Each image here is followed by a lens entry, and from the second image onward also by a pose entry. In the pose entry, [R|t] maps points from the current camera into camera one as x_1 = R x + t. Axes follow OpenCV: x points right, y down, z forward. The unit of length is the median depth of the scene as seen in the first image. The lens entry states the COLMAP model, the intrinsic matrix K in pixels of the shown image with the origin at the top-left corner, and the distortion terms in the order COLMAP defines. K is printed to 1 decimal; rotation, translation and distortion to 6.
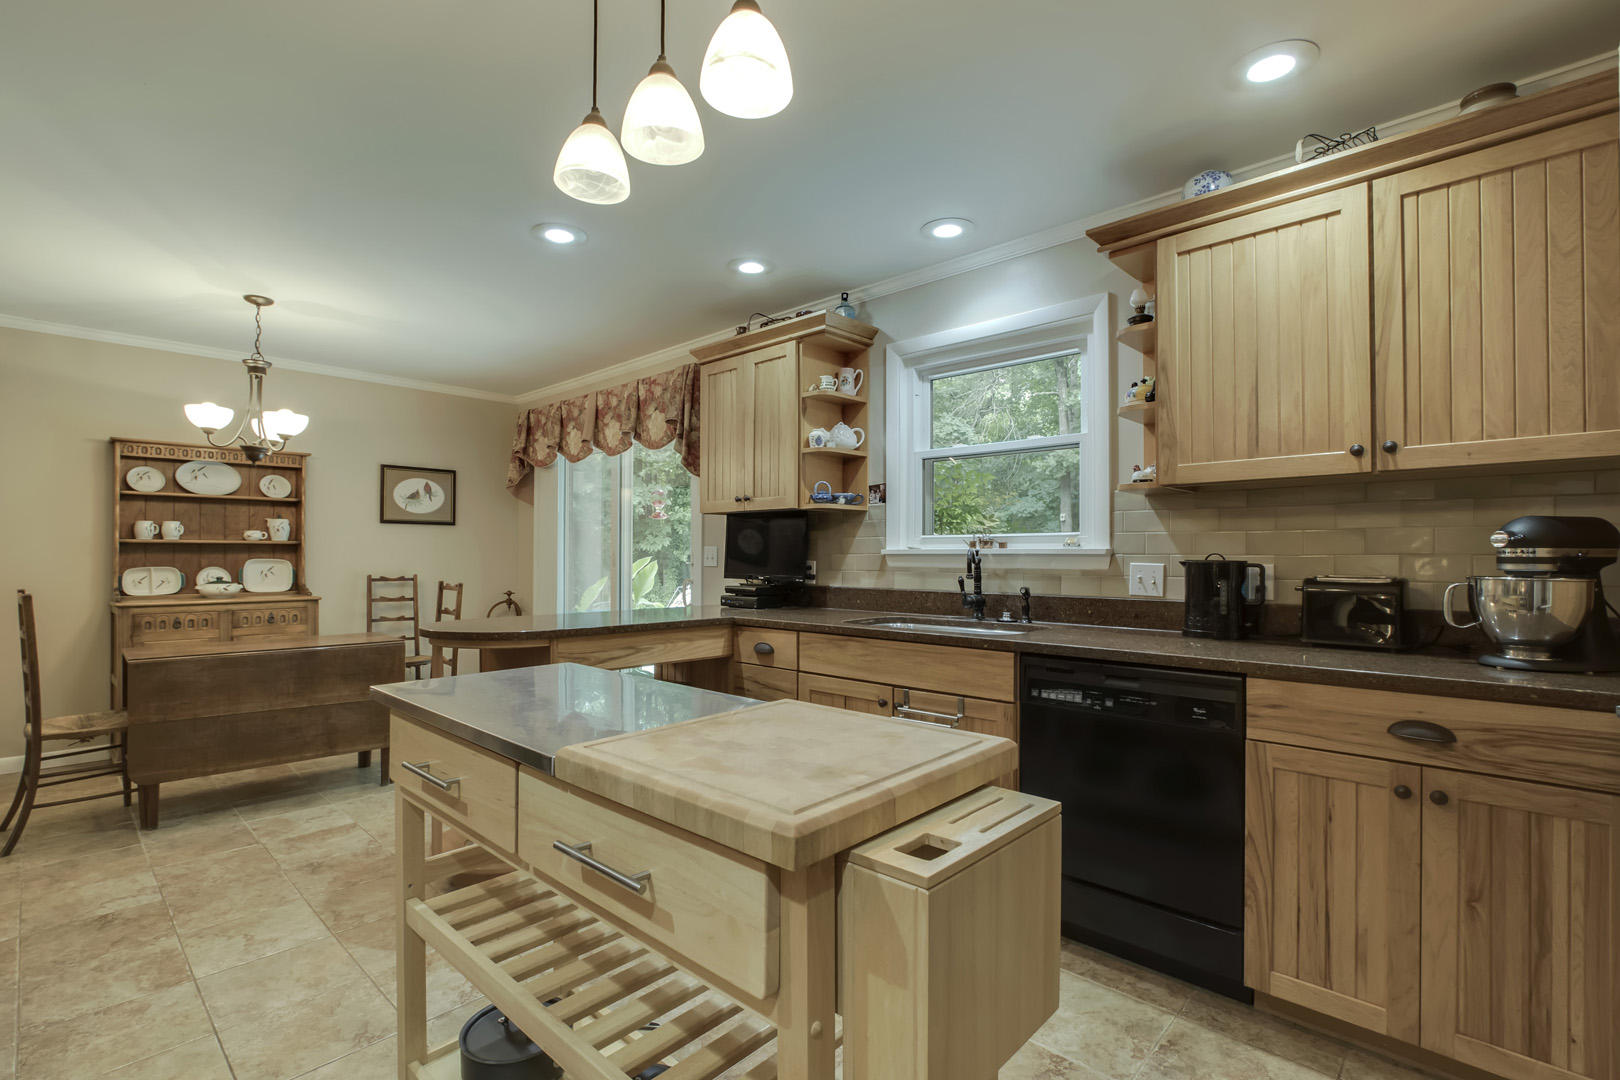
lens RADIAL K [[747.4, 0, 802.3], [0, 747.4, 549.2], [0, 0, 1]] dist [-0.016368, 0.005129]
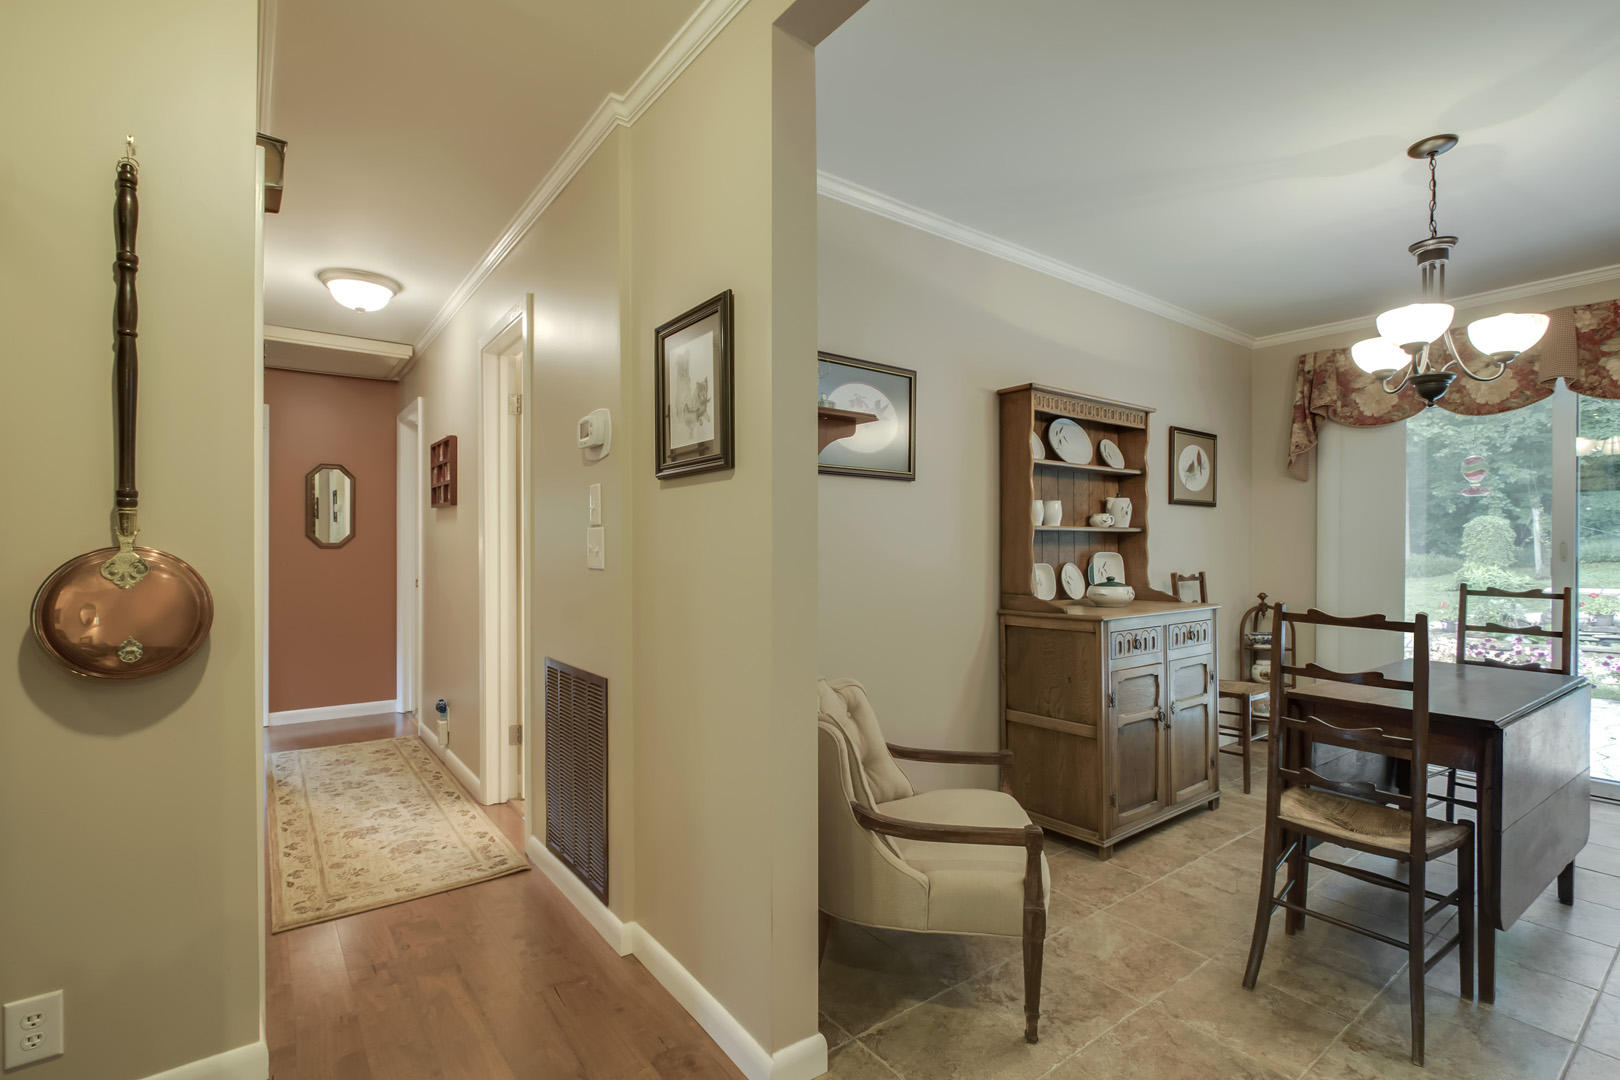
lens RADIAL K [[747.4, 0, 805.1], [0, 747.4, 552.0], [0, 0, 1]] dist [-0.016368, 0.005129]
pose [[0.986000, -0.003768, -0.166702, -1.010880], [0.006317, 0.999871, 0.014762, -0.000205], [0.166625, -0.015608, 0.985897, 0.240865]]
